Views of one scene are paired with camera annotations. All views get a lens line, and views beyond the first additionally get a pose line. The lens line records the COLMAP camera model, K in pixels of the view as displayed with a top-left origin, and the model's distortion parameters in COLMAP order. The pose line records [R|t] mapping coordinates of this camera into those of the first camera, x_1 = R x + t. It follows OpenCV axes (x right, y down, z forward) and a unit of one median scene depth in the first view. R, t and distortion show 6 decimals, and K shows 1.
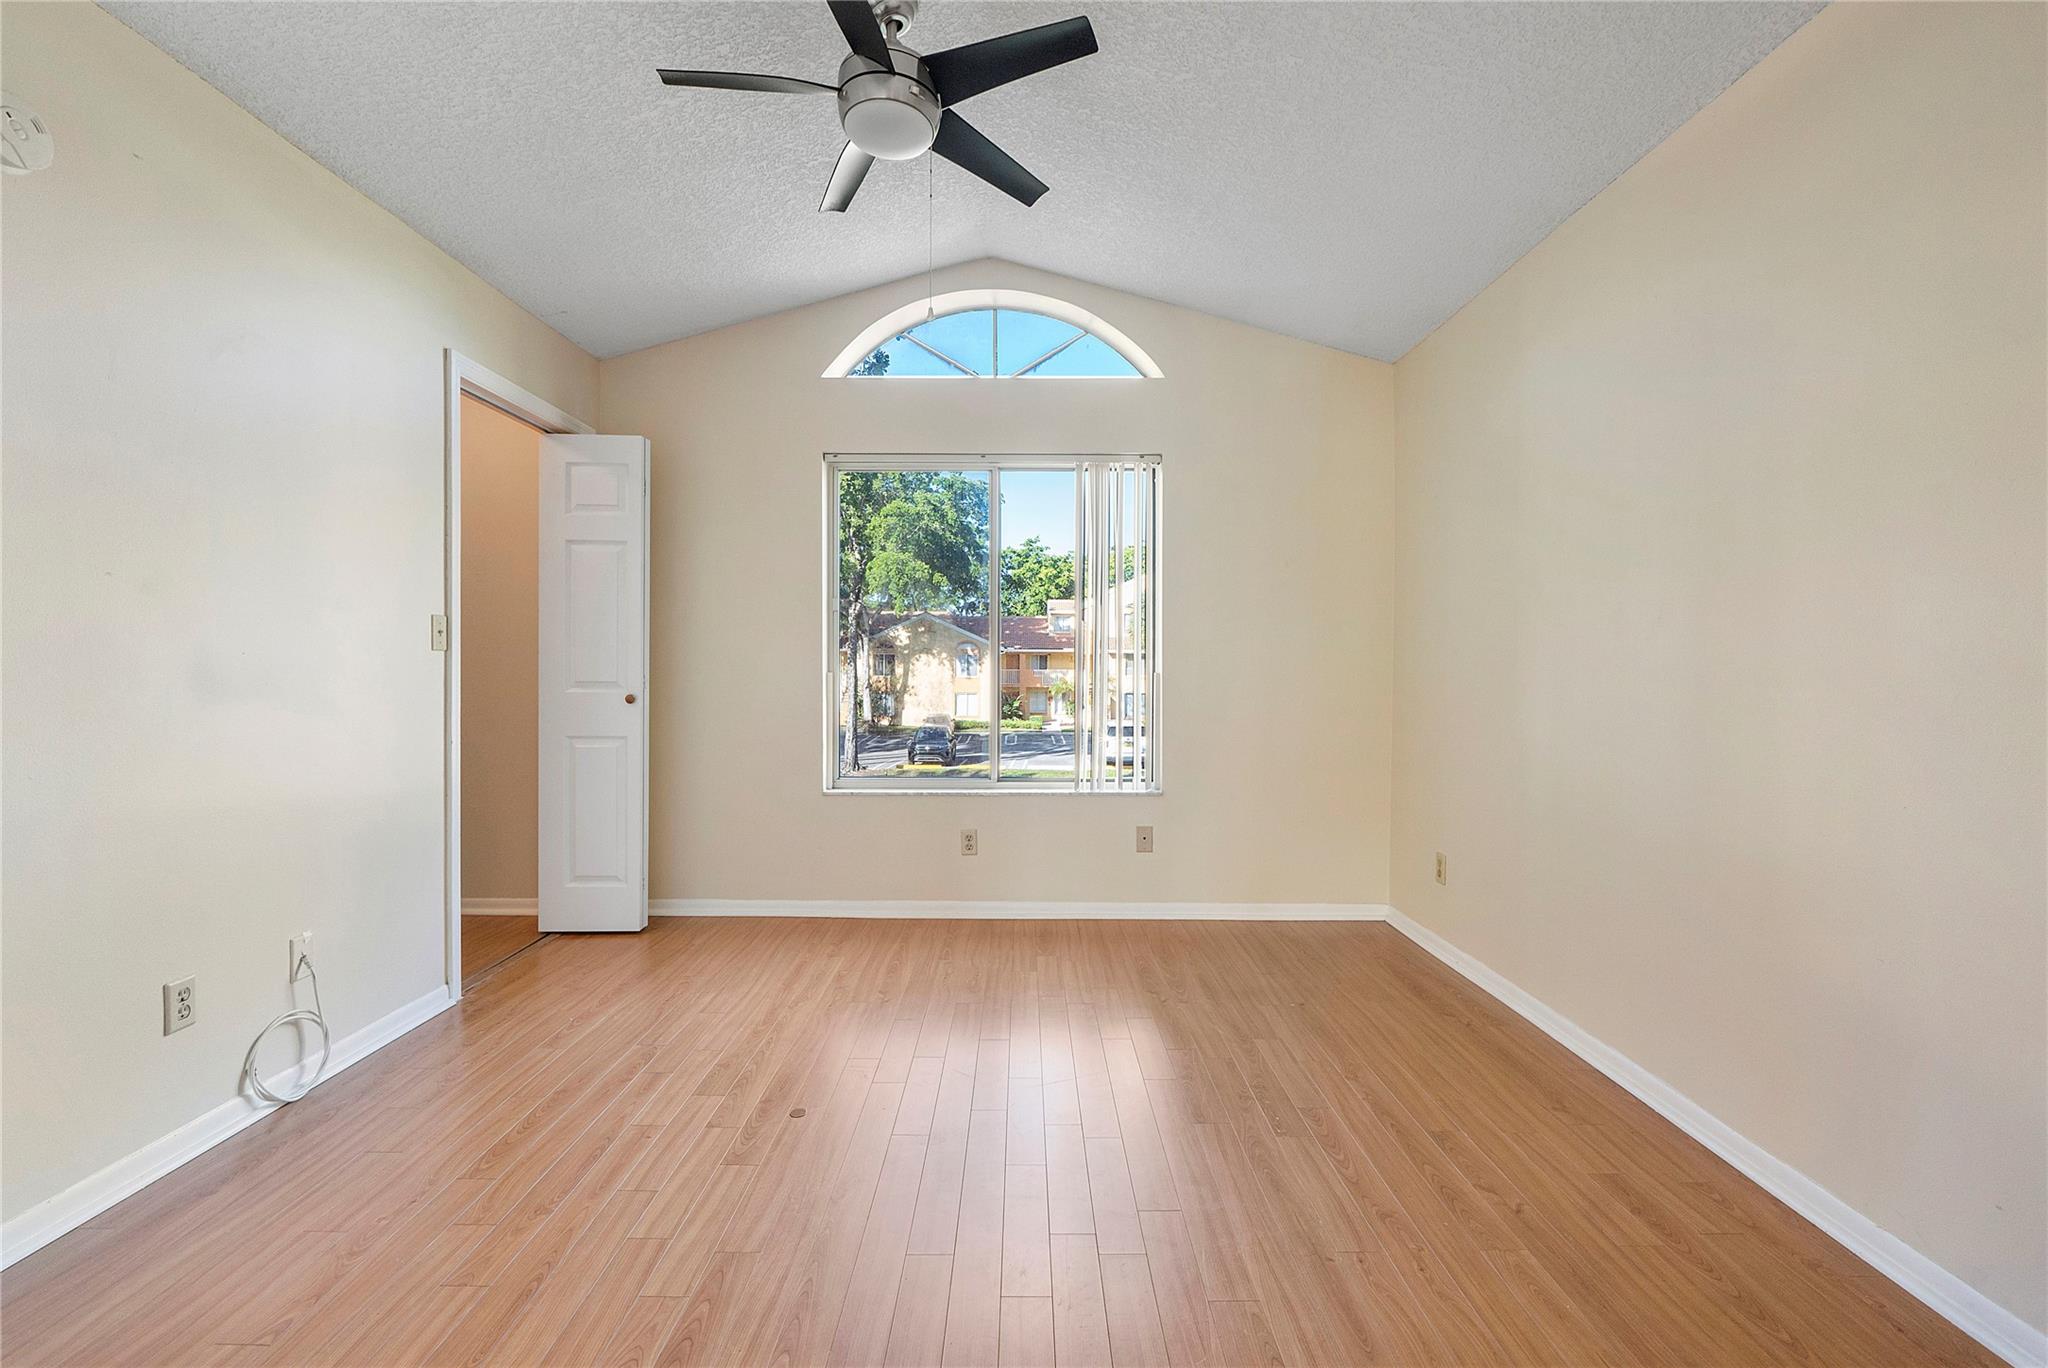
lens RADIAL K [[865.3, 0, 1031.0], [0, 865.3, 682.4], [0, 0, 1]] dist [-0.003536, -0.000460]
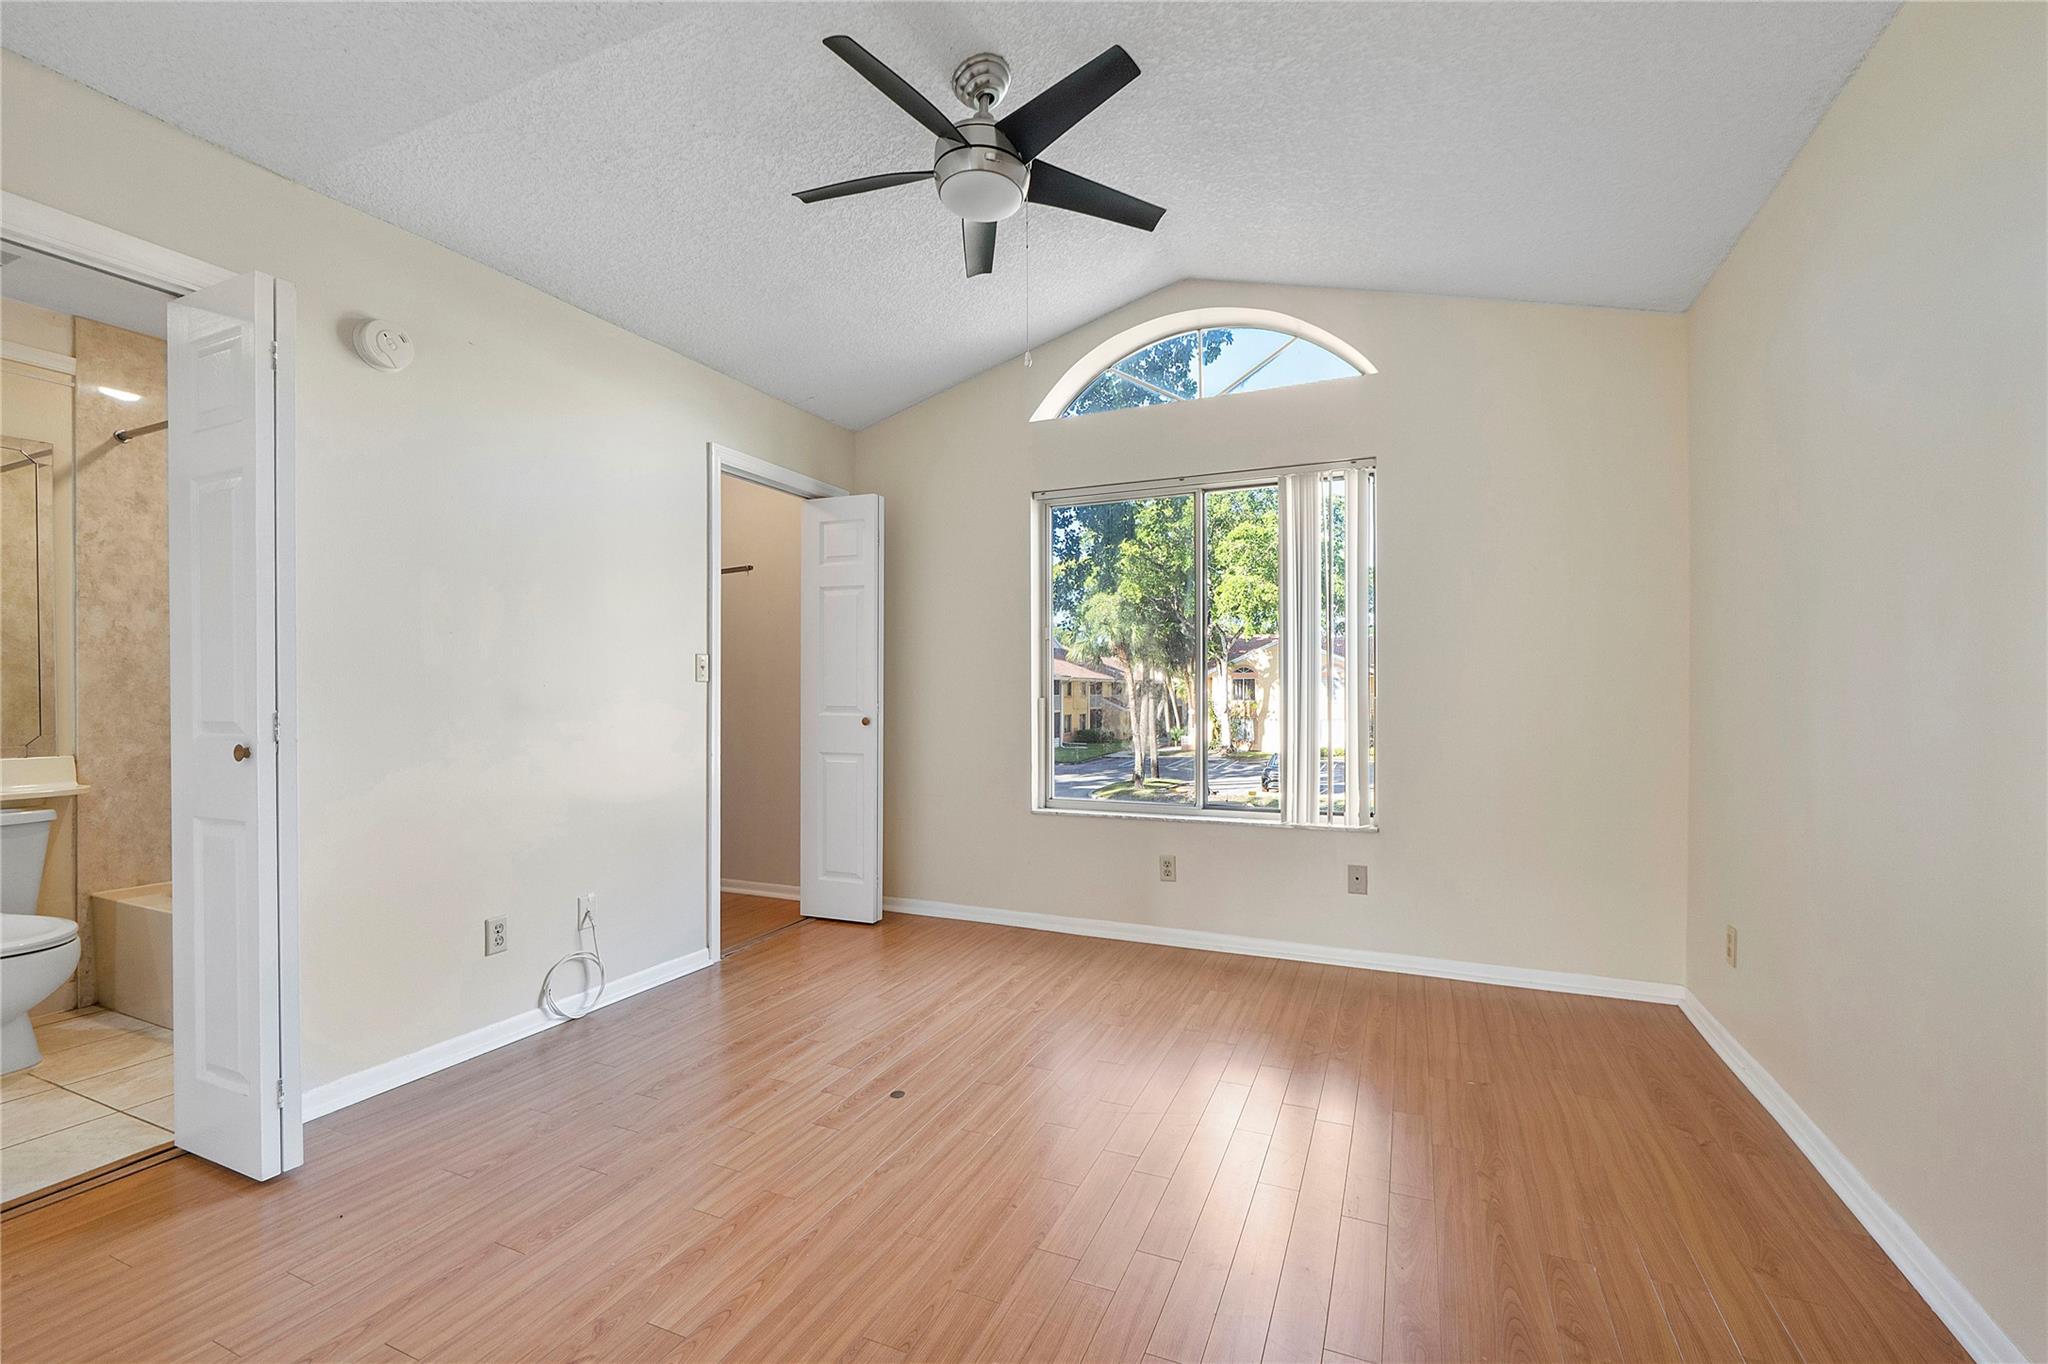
lens RADIAL K [[867.5, 0, 1038.9], [0, 867.5, 695.7], [0, 0, 1]] dist [-0.000937, -0.000208]
pose [[0.916452, -0.003984, -0.400125, 0.215535], [-0.001367, 0.999913, -0.013087, -0.000292], [0.400142, 0.012541, 0.916367, 0.027399]]
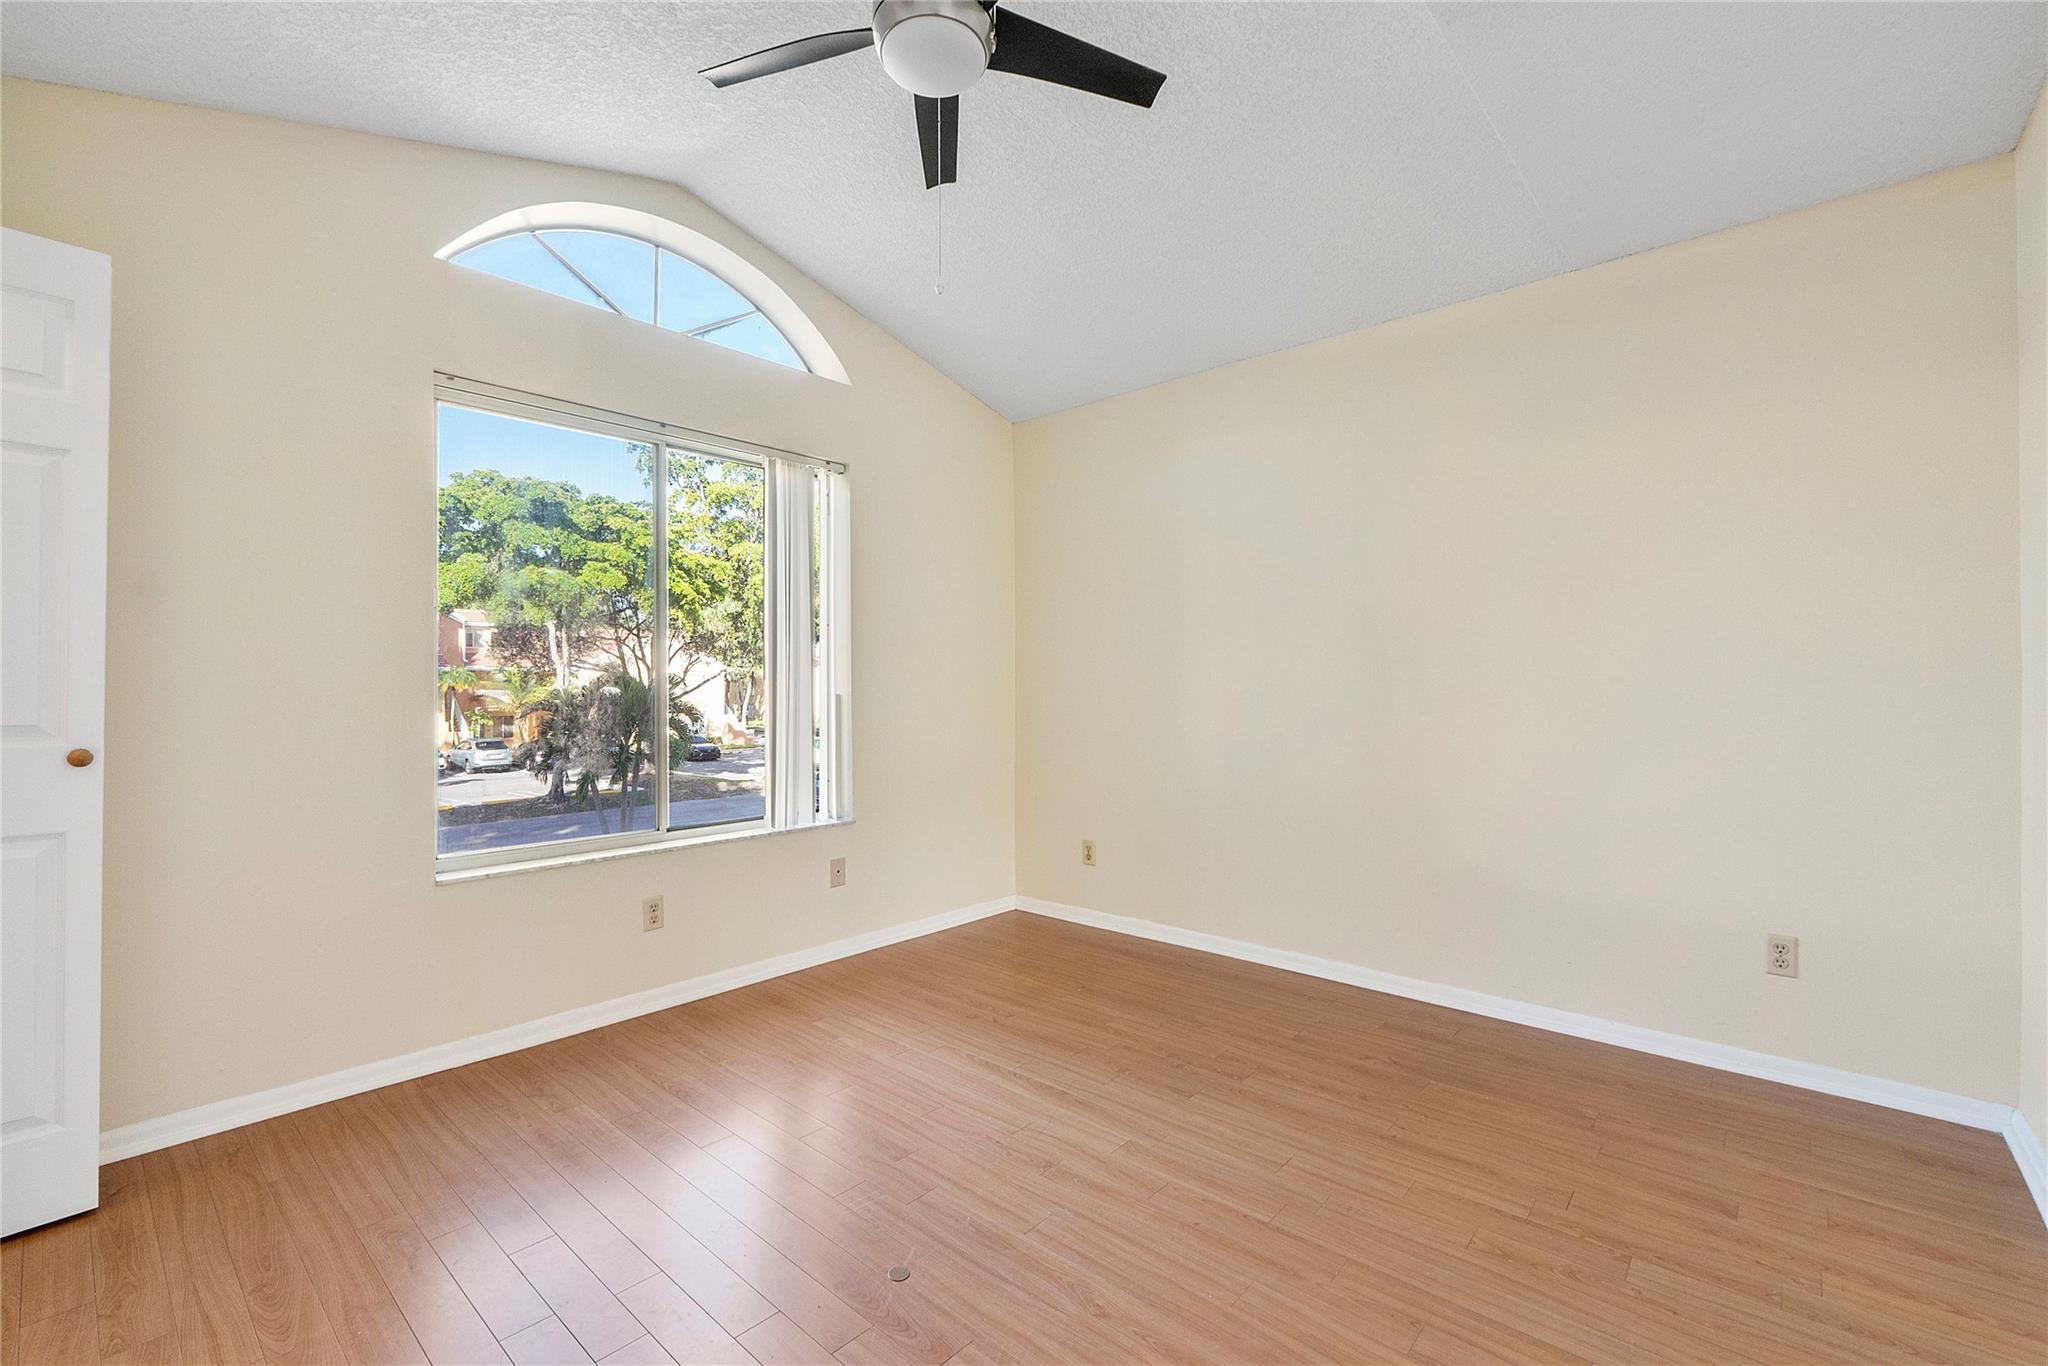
lens RADIAL K [[865.3, 0, 1031.0], [0, 865.3, 681.4], [0, 0, 1]] dist [-0.003536, -0.000460]
pose [[0.666724, -0.001820, 0.745302, -0.476116], [0.018176, 0.999739, -0.013818, -0.009040], [-0.745083, 0.022759, 0.666583, 0.245436]]
